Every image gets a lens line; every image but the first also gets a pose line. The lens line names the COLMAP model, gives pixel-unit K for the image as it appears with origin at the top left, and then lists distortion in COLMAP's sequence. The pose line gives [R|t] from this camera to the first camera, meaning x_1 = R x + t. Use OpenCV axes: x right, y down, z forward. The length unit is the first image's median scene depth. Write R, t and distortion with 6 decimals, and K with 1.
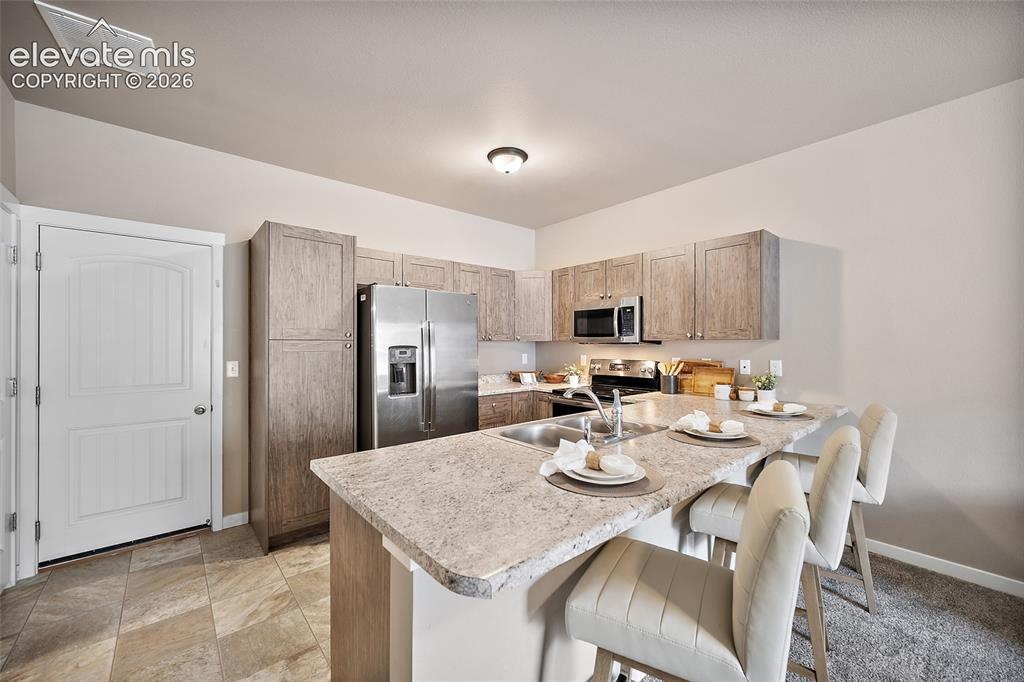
lens RADIAL K [[402.2, 0, 514.7], [0, 402.2, 342.7], [0, 0, 1]] dist [-0.000166, 0.000259]
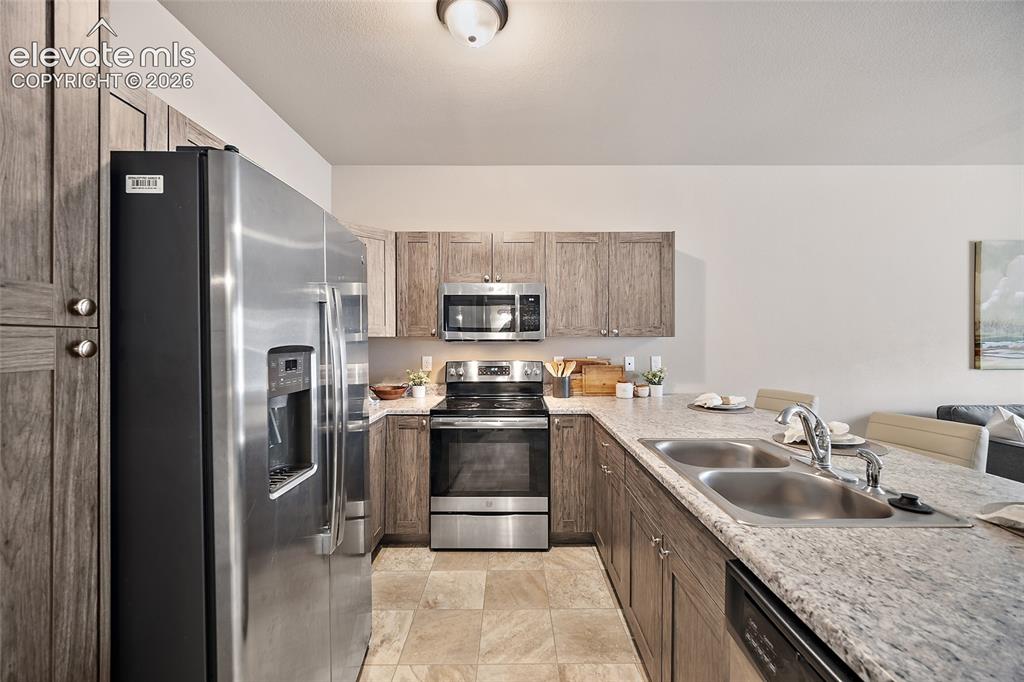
lens RADIAL K [[402.2, 0, 515.2], [0, 402.2, 340.5], [0, 0, 1]] dist [-0.000166, 0.000259]
pose [[0.652485, 0.001219, 0.757800, -0.366251], [-0.001400, 0.999999, -0.000403, 0.002101], [-0.757800, -0.000798, 0.652486, 0.520810]]
